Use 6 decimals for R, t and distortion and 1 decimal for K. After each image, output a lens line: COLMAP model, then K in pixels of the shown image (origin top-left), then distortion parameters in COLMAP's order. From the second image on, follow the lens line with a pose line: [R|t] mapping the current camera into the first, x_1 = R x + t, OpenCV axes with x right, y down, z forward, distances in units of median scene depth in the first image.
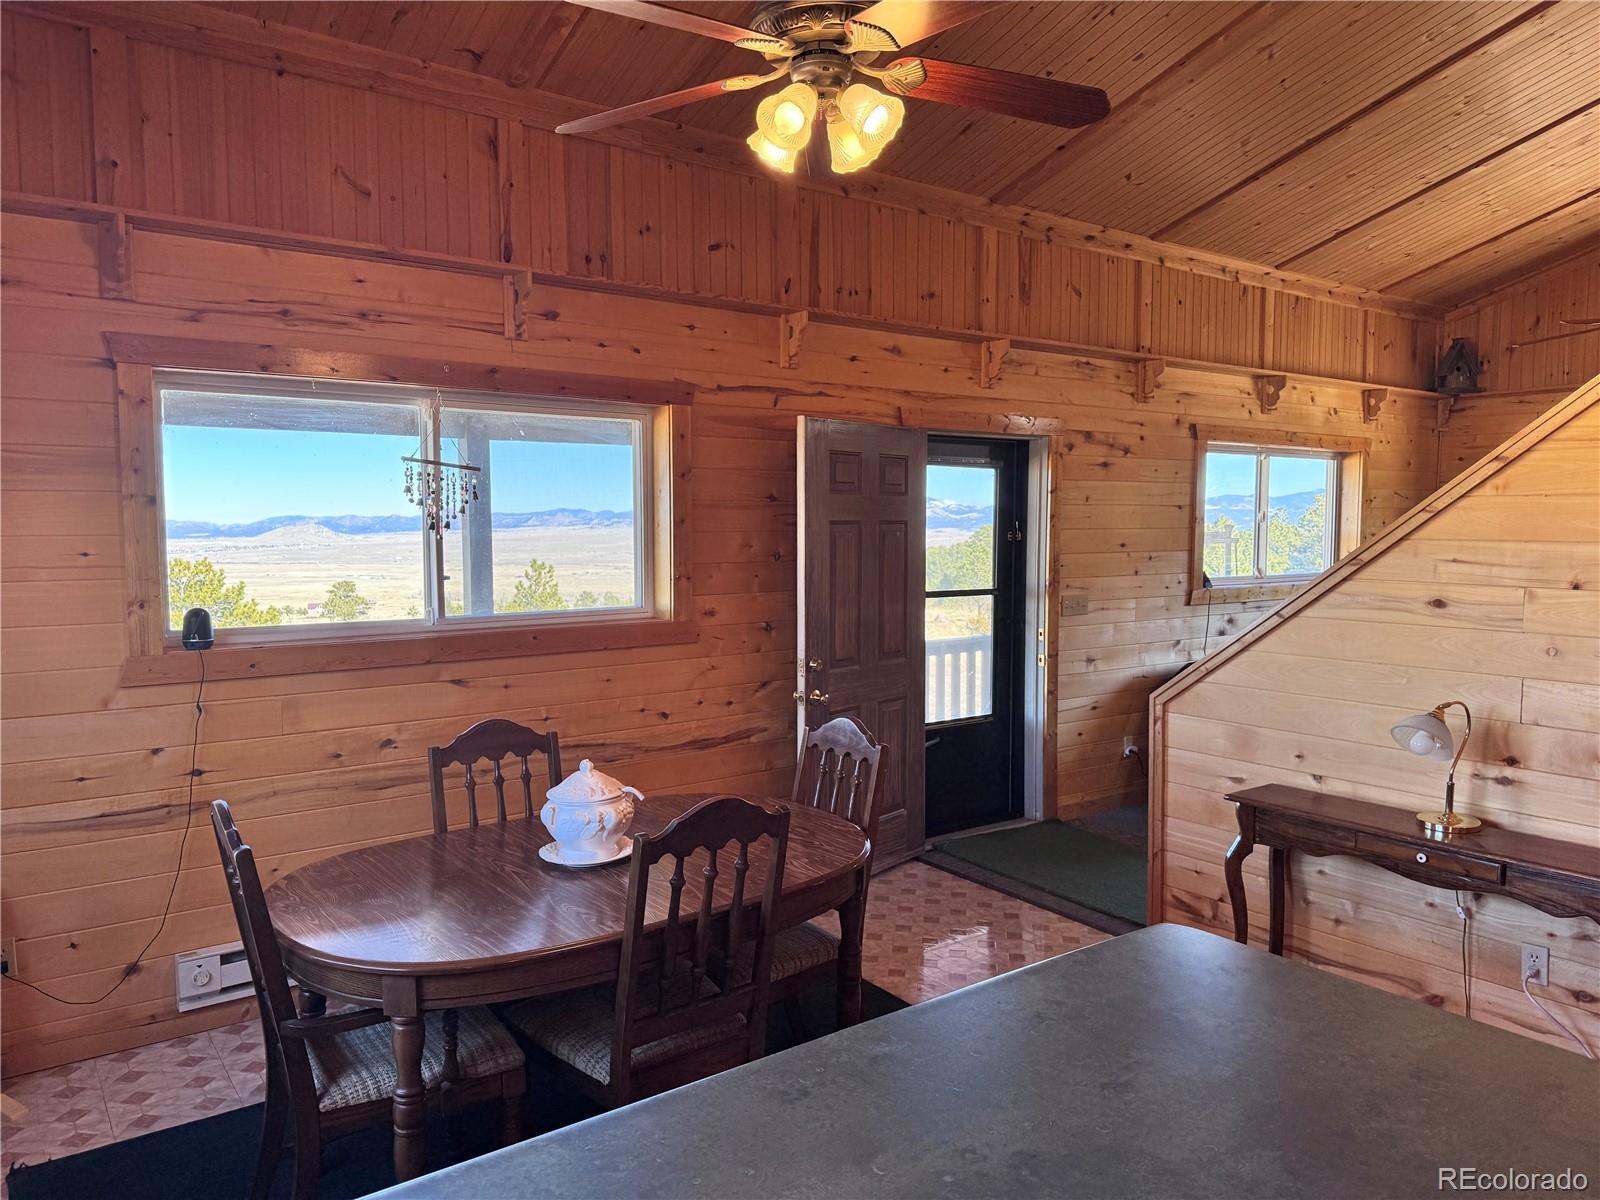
lens RADIAL K [[1109.9, 0, 800.0], [0, 1109.9, 600.0], [0, 0, 1]] dist [0.108637, -0.145379]
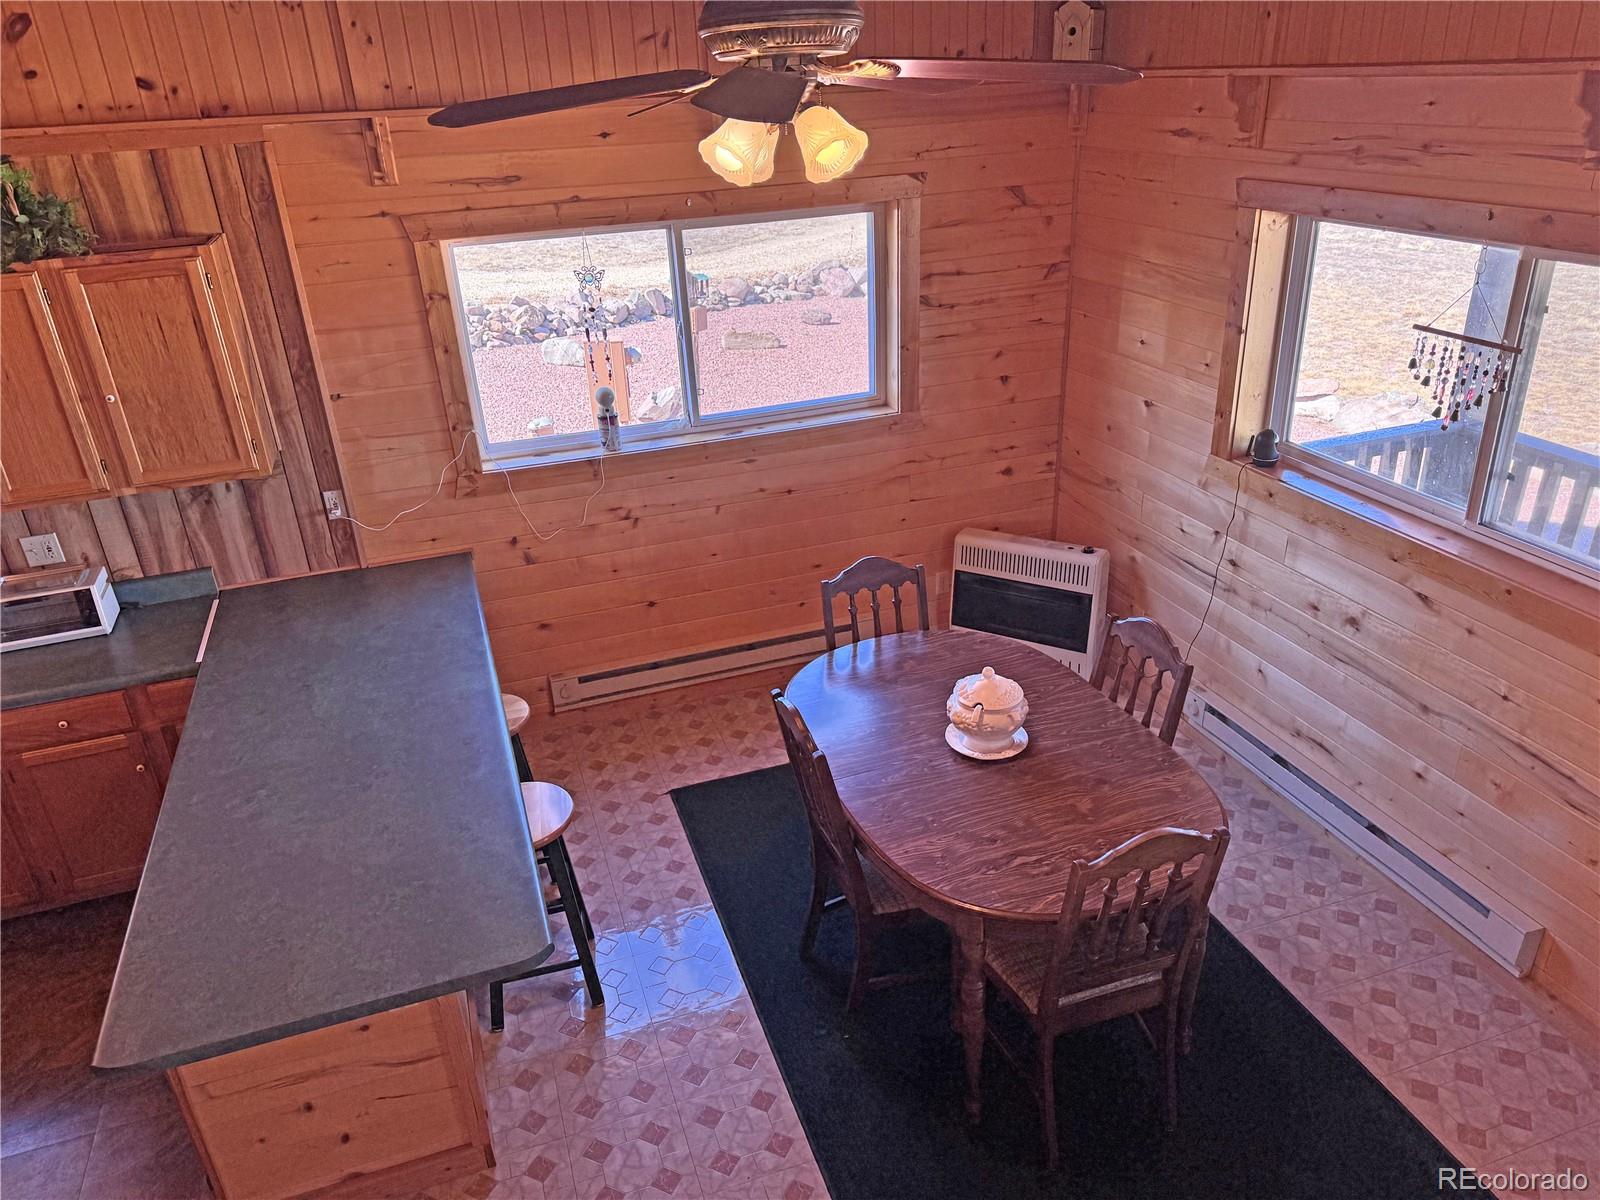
lens RADIAL K [[1121.4, 0, 800.0], [0, 1121.4, 600.0], [0, 0, 1]] dist [0.119141, -0.153131]
pose [[-0.296911, 0.426139, -0.854546, 0.643066], [-0.016388, 0.892496, 0.450757, -0.344119], [0.954765, 0.147839, -0.258008, 0.868174]]
